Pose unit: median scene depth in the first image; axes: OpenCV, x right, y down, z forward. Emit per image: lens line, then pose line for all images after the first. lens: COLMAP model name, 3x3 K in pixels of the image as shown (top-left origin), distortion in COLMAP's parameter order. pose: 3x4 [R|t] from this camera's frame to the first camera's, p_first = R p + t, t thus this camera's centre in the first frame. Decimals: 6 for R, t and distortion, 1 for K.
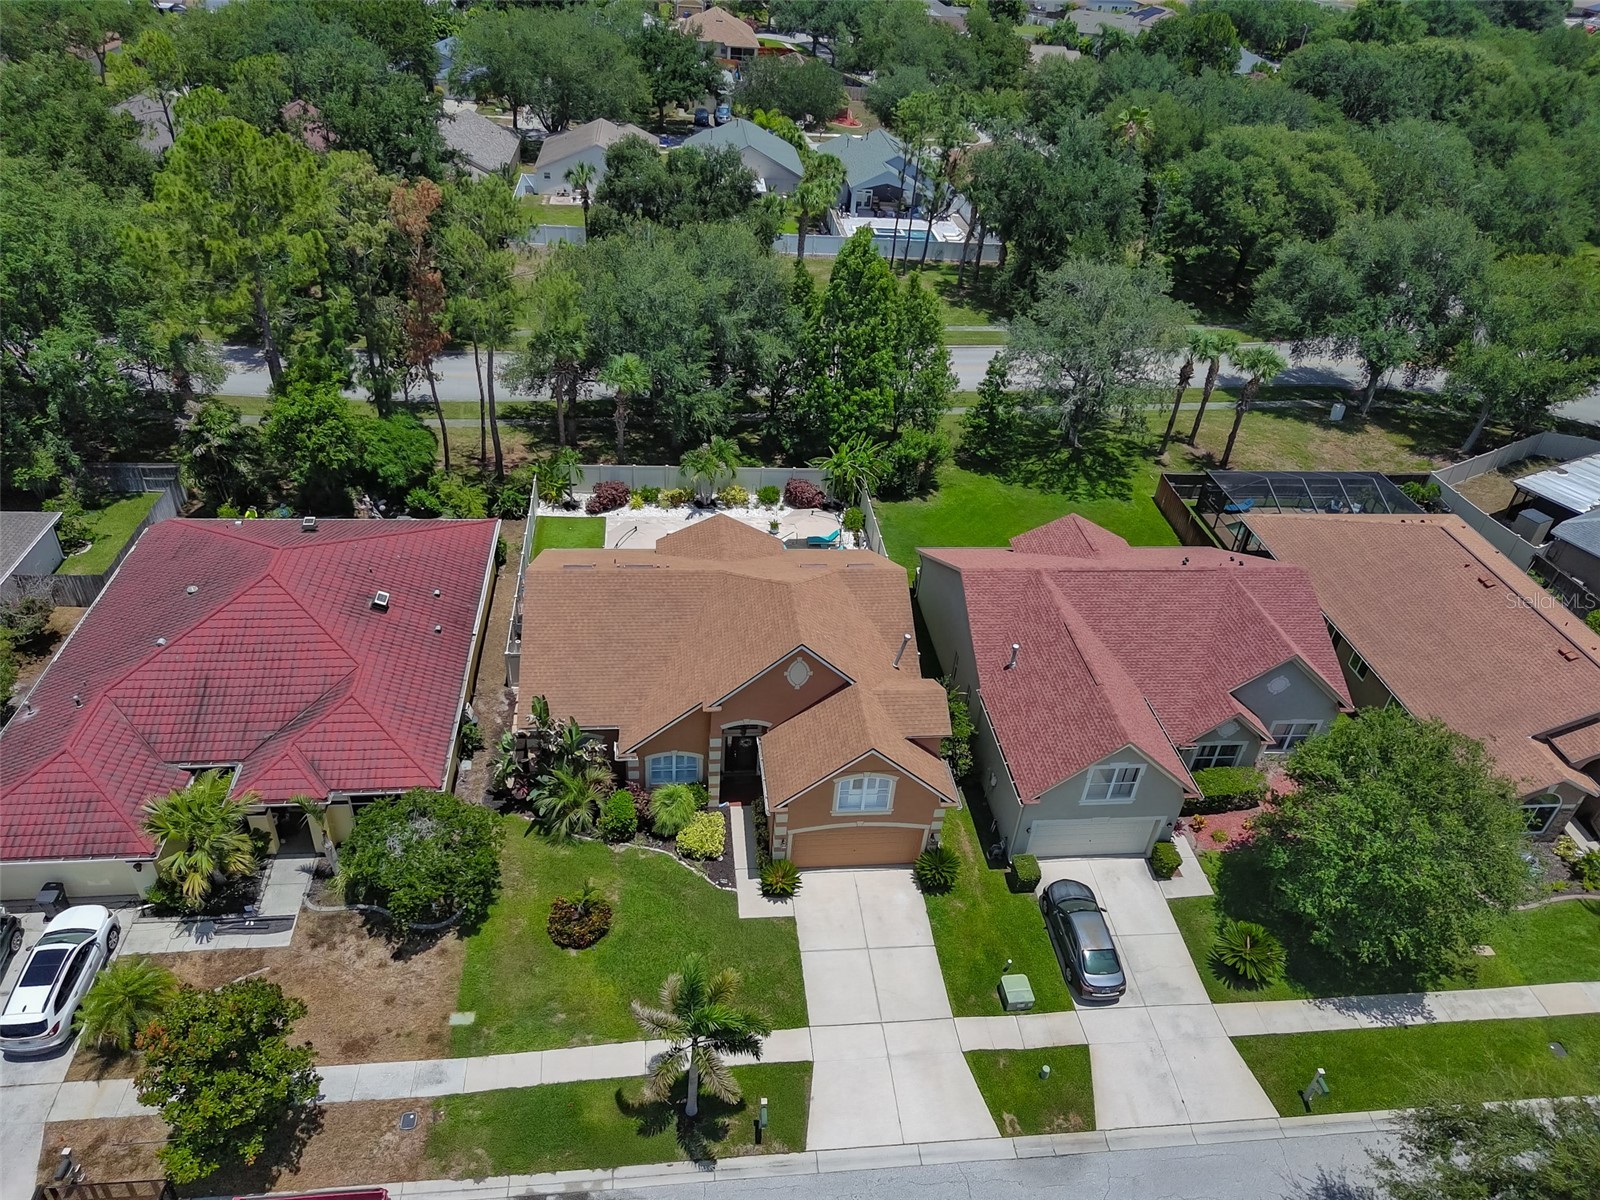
lens RADIAL K [[1080.3, 0, 800.0], [0, 1080.3, 600.0], [0, 0, 1]] dist [0.033905, -0.031673]
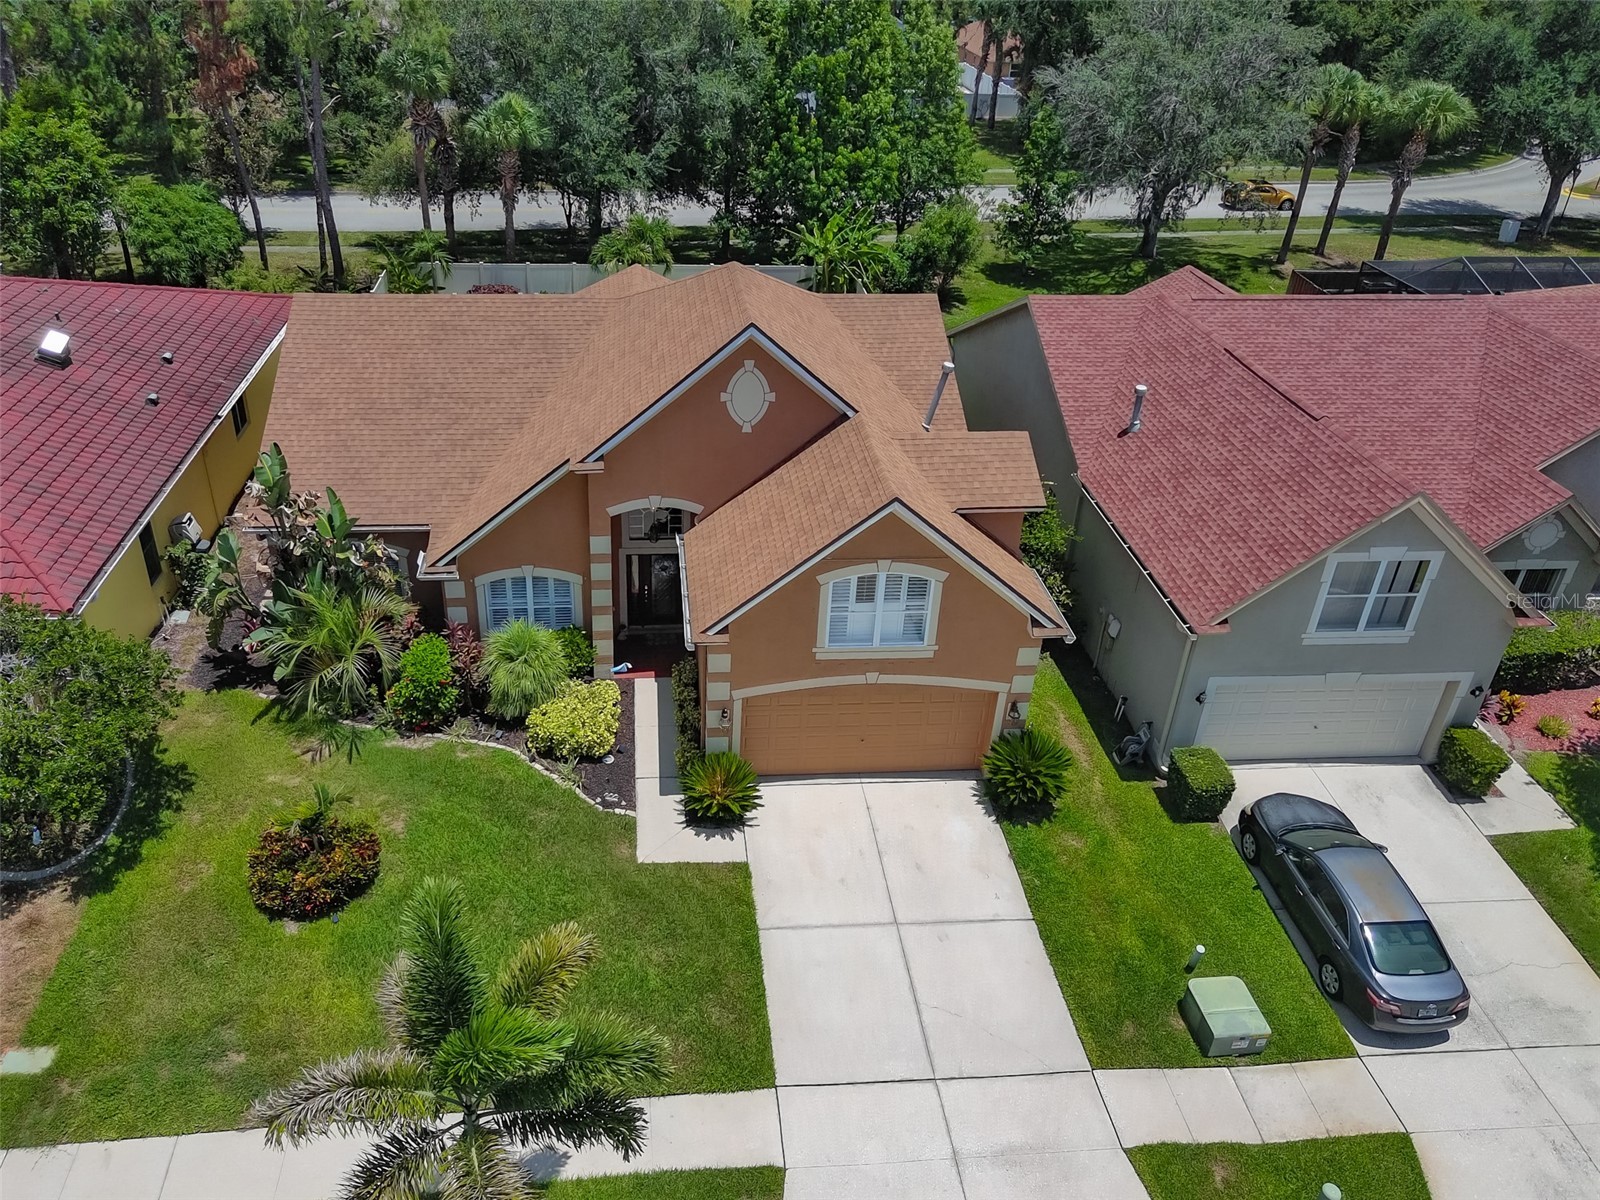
lens RADIAL K [[1082.7, 0, 731.4], [0, 1082.7, 547.9], [0, 0, 1]] dist [0.048531, -0.042235]
pose [[0.998510, -0.018515, -0.051327, 0.015999], [0.012426, 0.993111, -0.116516, 0.201552], [0.053131, 0.115705, 0.991862, 0.470134]]
